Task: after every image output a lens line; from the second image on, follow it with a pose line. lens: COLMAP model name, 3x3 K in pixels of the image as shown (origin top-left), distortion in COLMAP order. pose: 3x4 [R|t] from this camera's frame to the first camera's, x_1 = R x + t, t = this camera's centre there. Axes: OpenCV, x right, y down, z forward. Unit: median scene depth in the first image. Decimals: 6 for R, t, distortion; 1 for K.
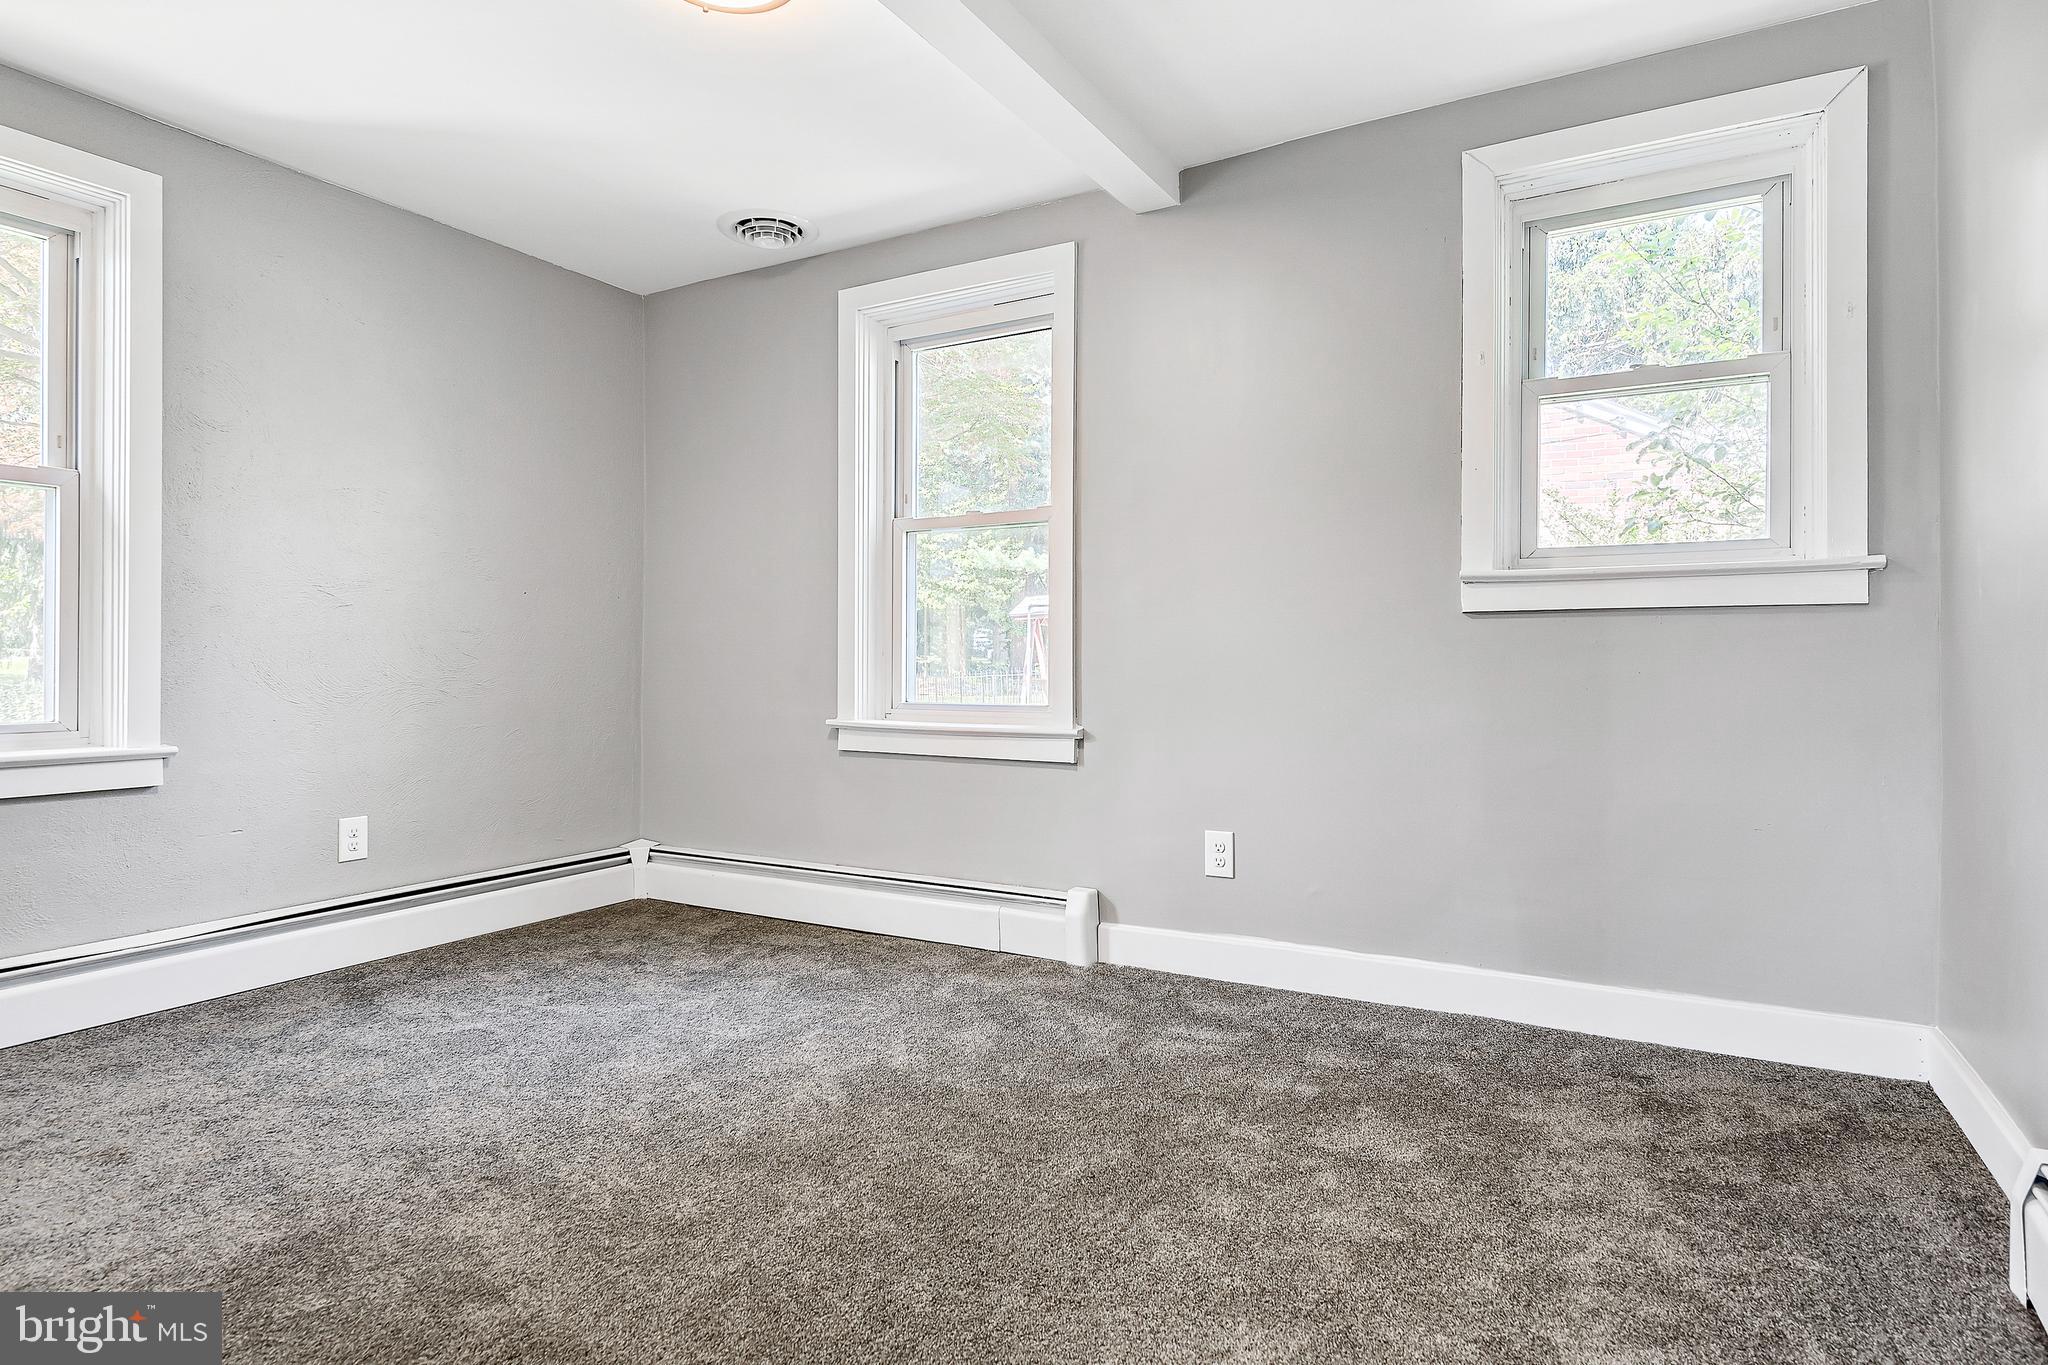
lens RADIAL K [[1118.3, 0, 1024.0], [0, 1118.3, 682.5], [0, 0, 1]] dist [0.035334, -0.017842]
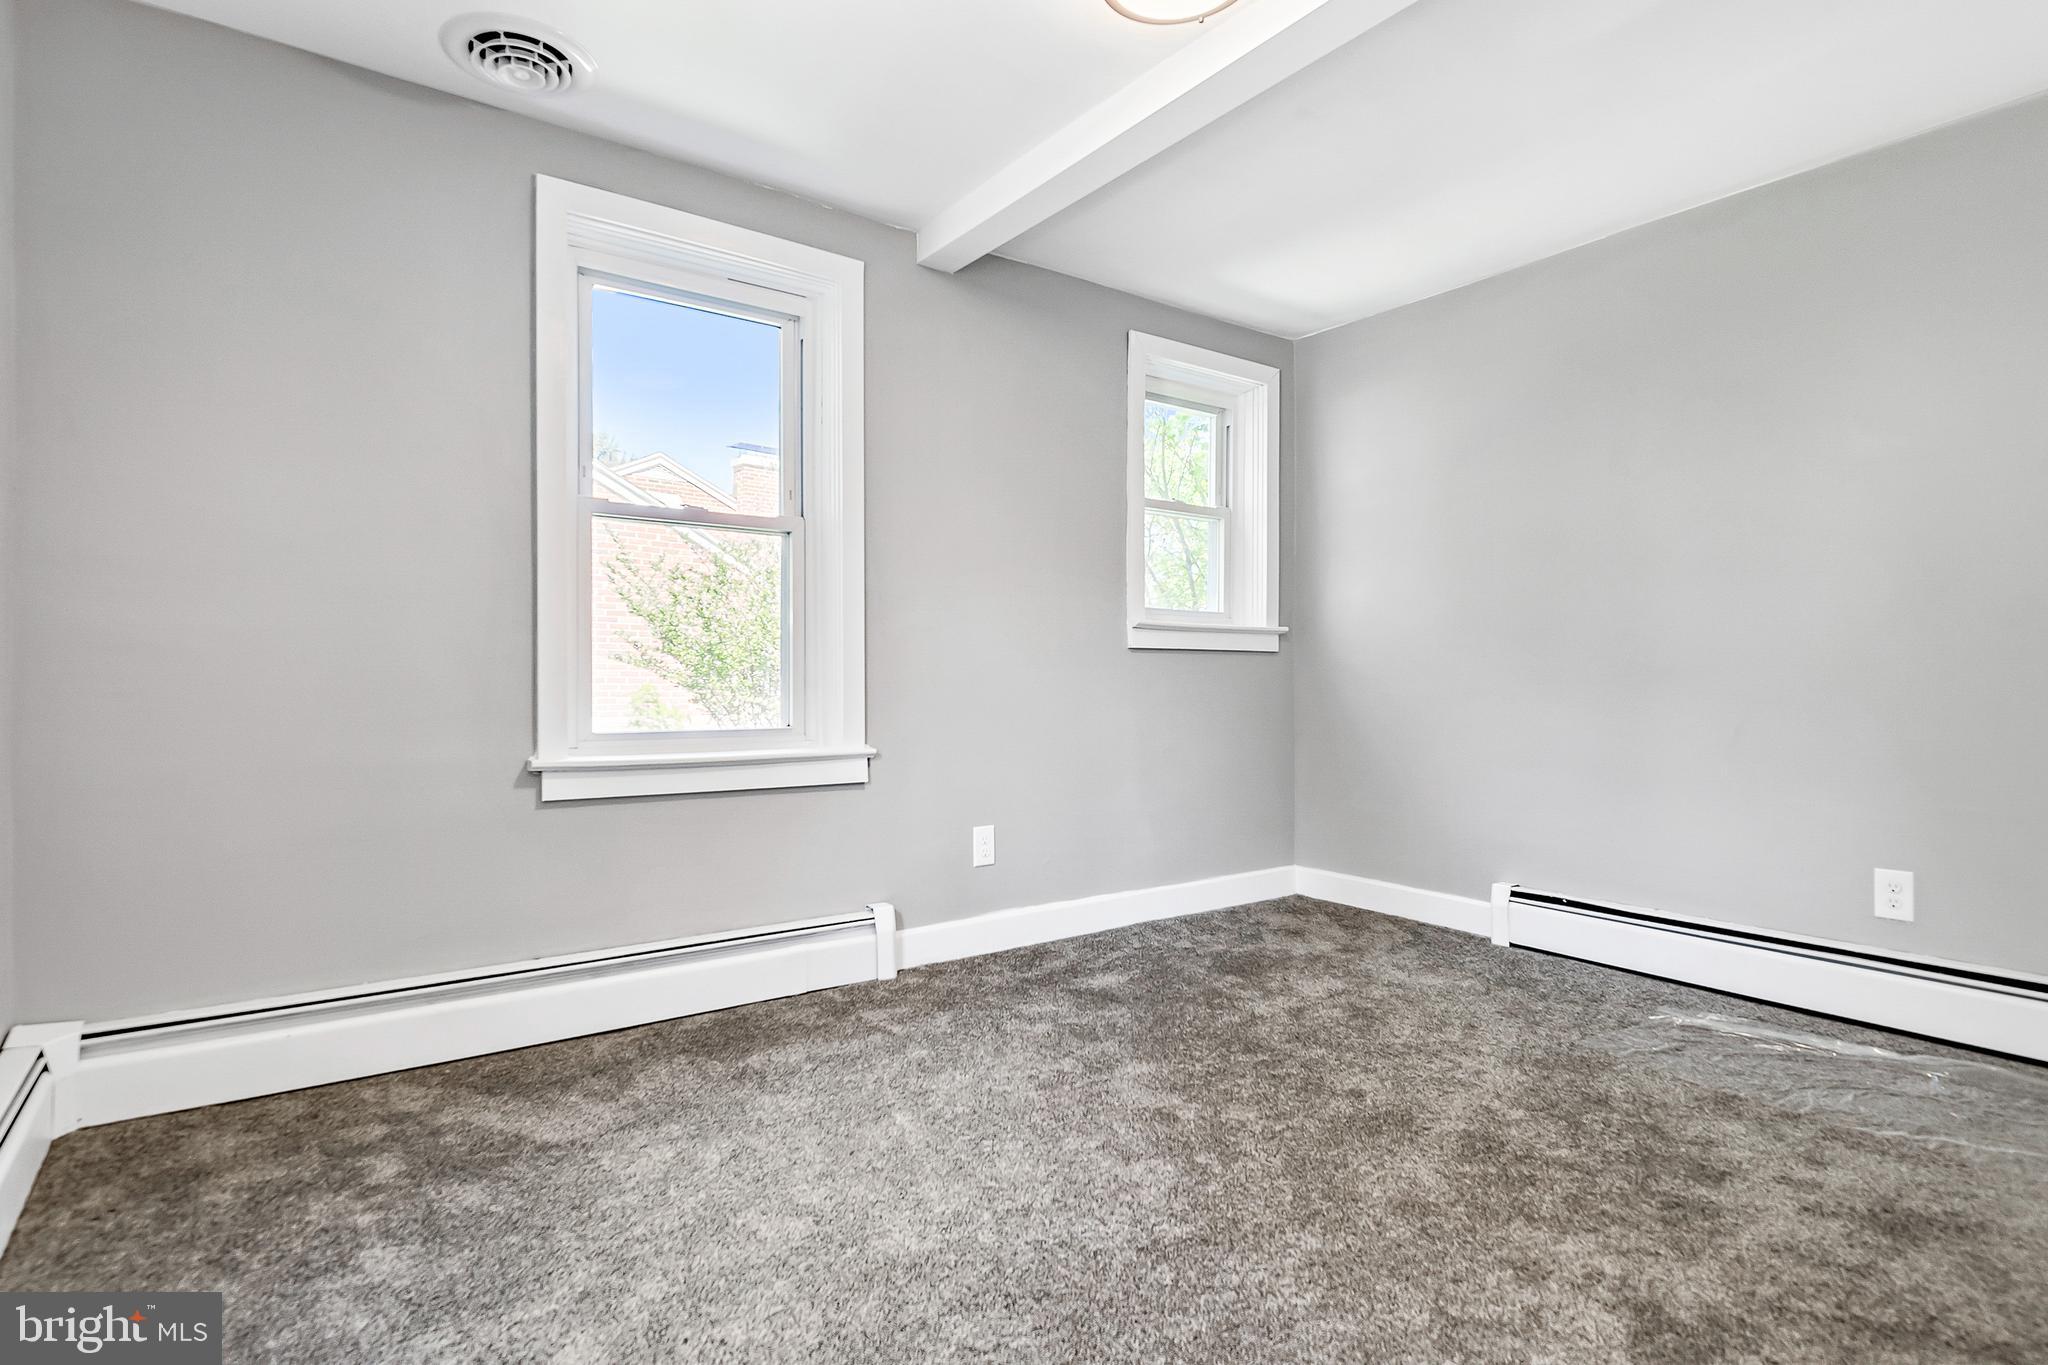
lens RADIAL K [[1038.9, 0, 1024.0], [0, 1038.9, 682.5], [0, 0, 1]] dist [-0.000295, -0.000970]
pose [[0.401857, -0.006847, 0.915677, -0.772782], [0.003174, 0.999976, 0.006085, -0.023155], [-0.915697, 0.000461, 0.401869, 0.516435]]
